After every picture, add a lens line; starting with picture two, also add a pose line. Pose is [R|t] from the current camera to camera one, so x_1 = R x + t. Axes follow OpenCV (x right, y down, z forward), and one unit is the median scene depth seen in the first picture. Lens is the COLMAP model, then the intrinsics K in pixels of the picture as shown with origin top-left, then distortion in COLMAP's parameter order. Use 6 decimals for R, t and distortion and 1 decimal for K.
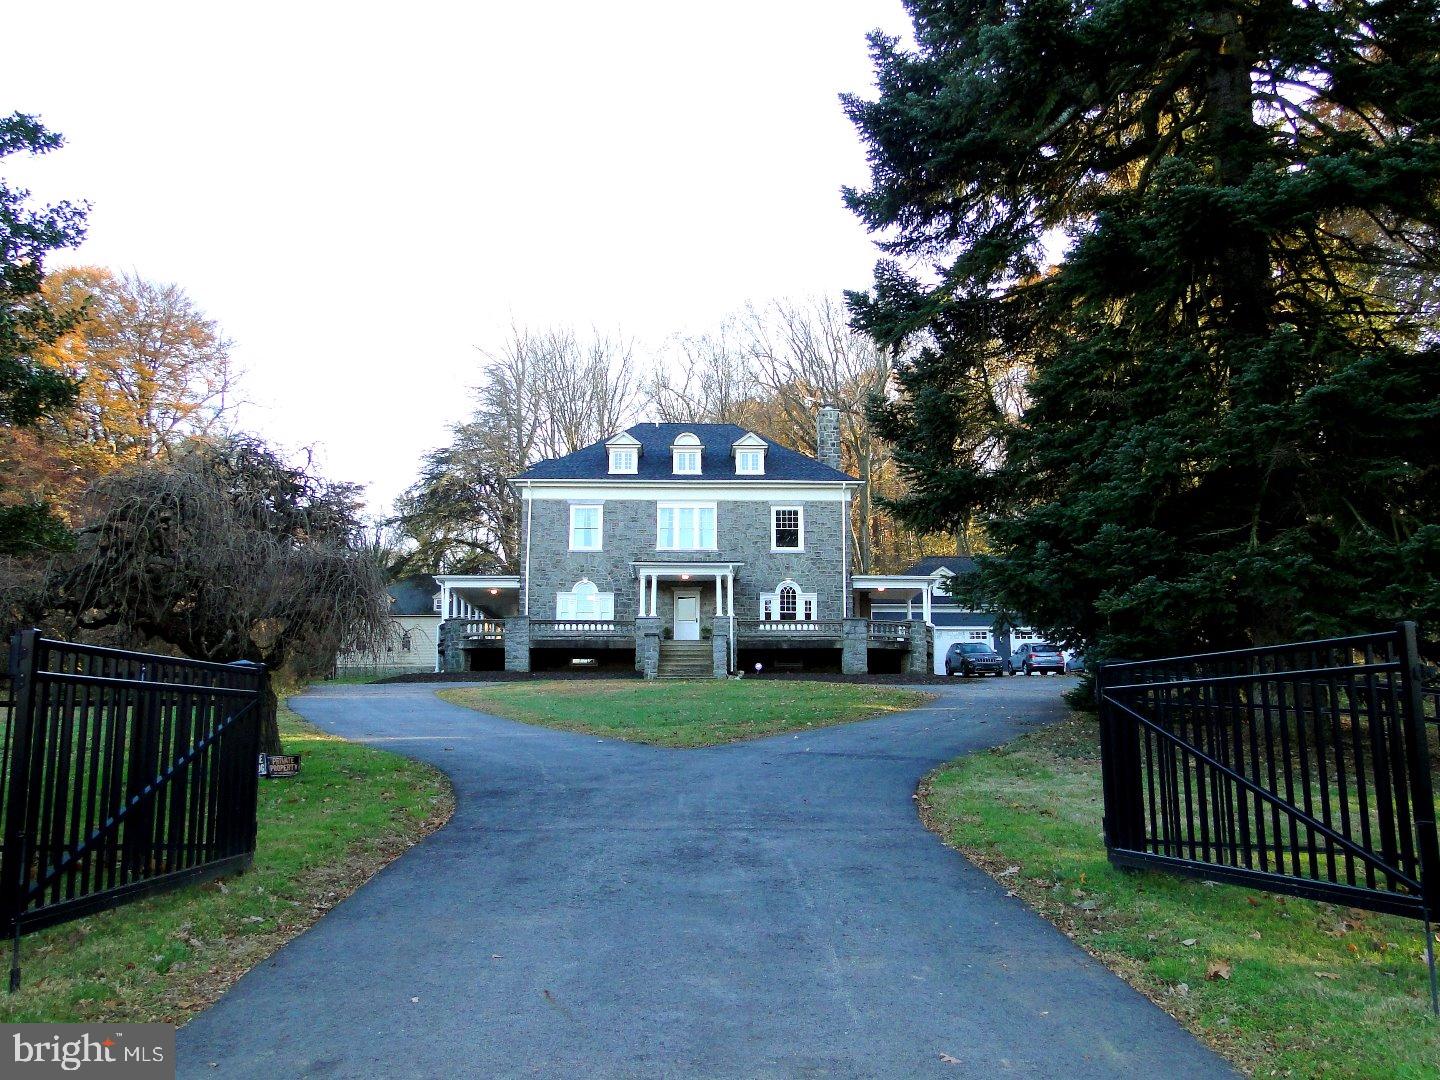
lens RADIAL K [[1186.3, 0, 716.5], [0, 1186.3, 537.0], [0, 0, 1]] dist [0.007831, -0.007942]
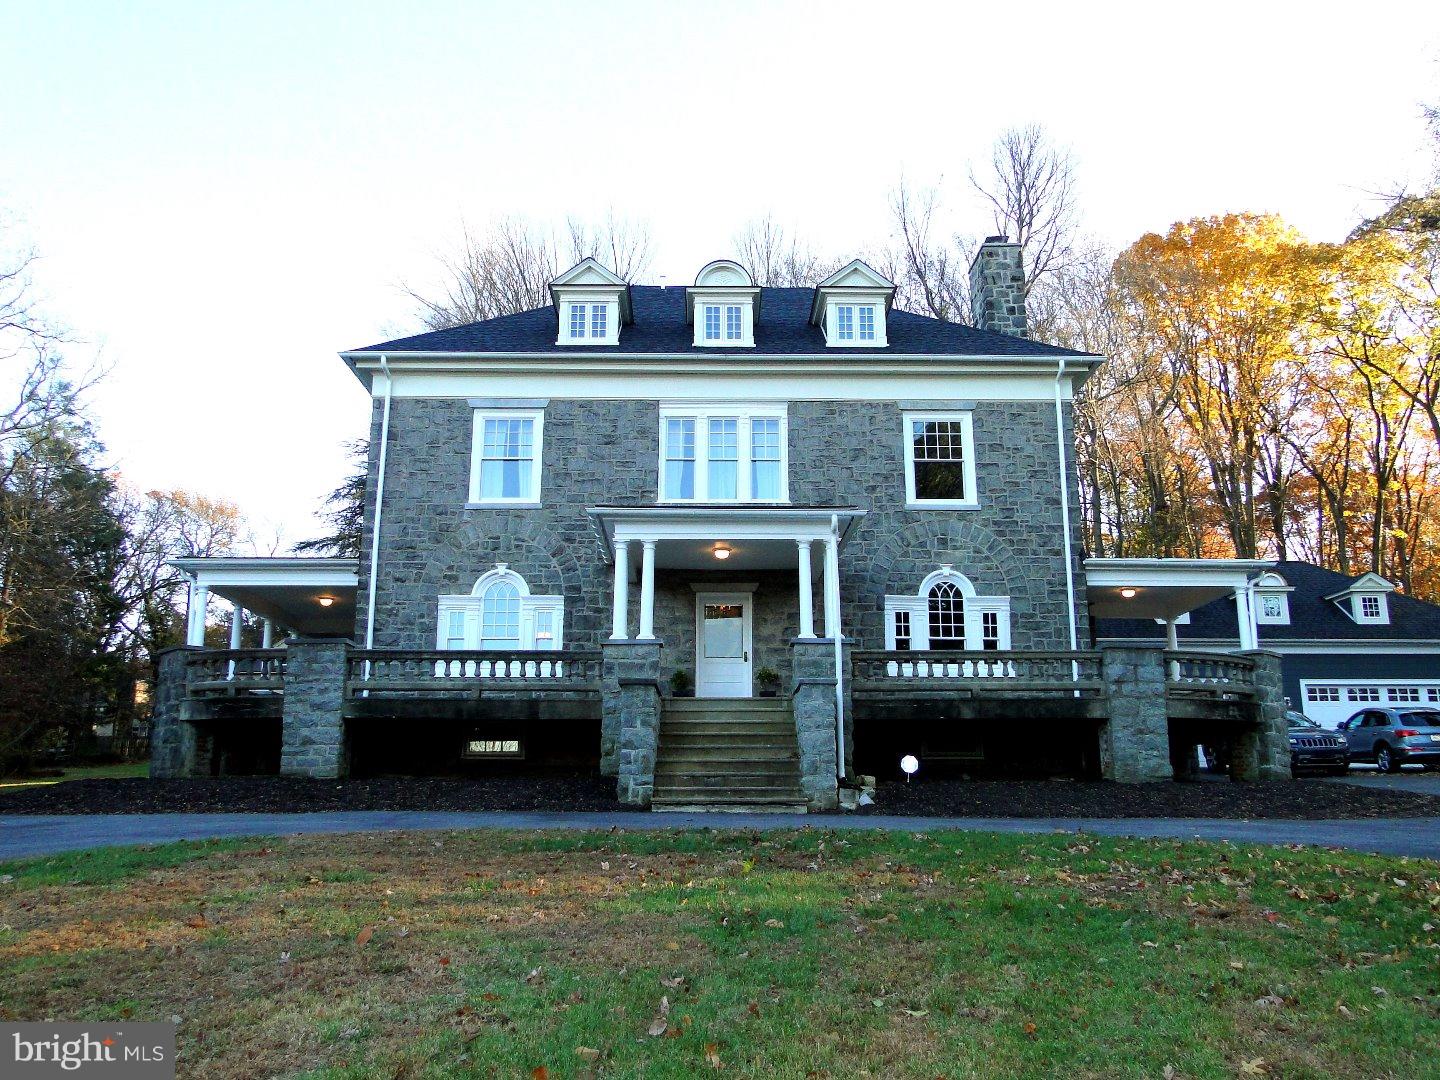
lens RADIAL K [[1186.3, 0, 724.3], [0, 1186.3, 547.4], [0, 0, 1]] dist [0.007831, -0.007942]
pose [[0.999952, -0.002325, -0.009541, -0.020608], [0.001859, 0.998817, -0.048592, 0.050522], [0.009642, 0.048572, 0.998773, 0.543116]]
